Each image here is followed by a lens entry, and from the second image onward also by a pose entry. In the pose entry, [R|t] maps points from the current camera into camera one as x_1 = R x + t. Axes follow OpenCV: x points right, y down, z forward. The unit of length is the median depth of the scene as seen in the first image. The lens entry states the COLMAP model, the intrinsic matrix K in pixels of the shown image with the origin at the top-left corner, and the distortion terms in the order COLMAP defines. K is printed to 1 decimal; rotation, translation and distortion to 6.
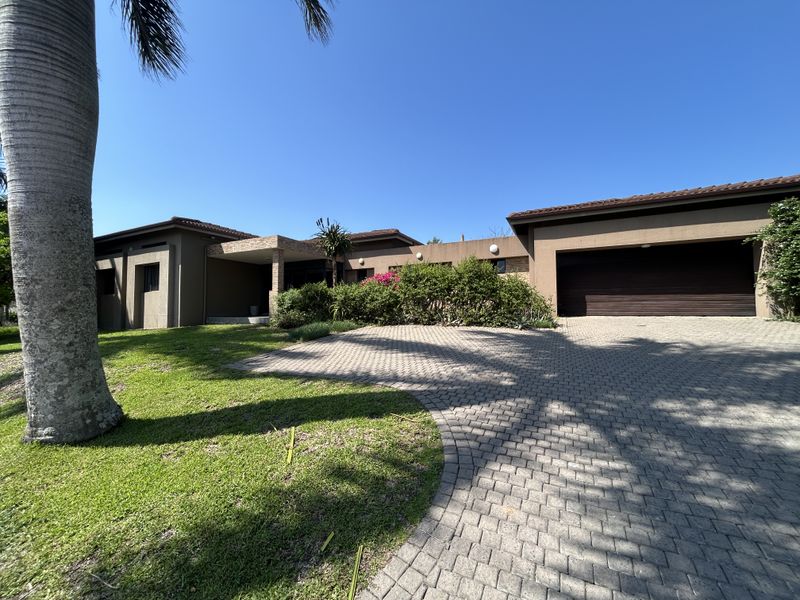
lens RADIAL K [[322.6, 0, 399.4], [0, 322.6, 299.4], [0, 0, 1]] dist [-0.005486, 0.001783]
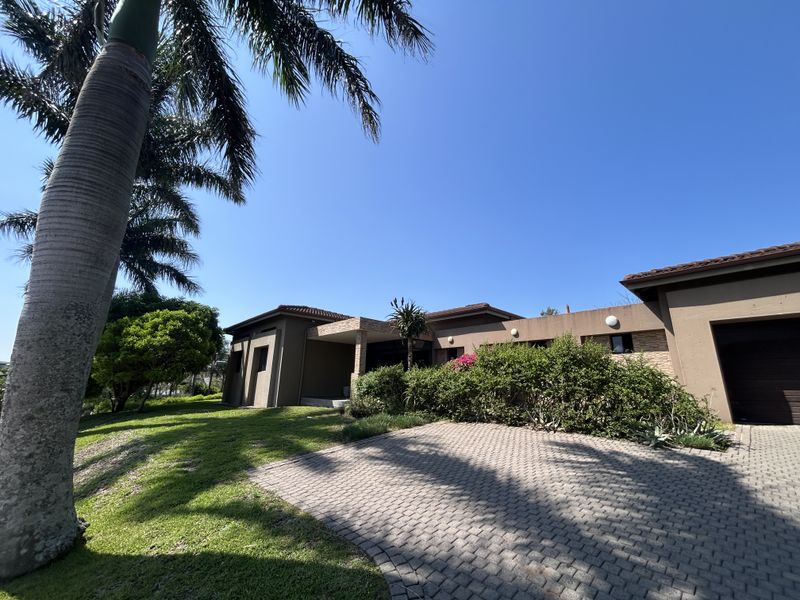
lens RADIAL K [[322.6, 0, 399.8], [0, 322.6, 299.2], [0, 0, 1]] dist [-0.005486, 0.001783]
pose [[0.935285, -0.066169, -0.347654, 0.105982], [-0.013855, 0.974765, -0.222801, -0.034341], [0.353624, 0.213199, 0.910767, 0.126299]]
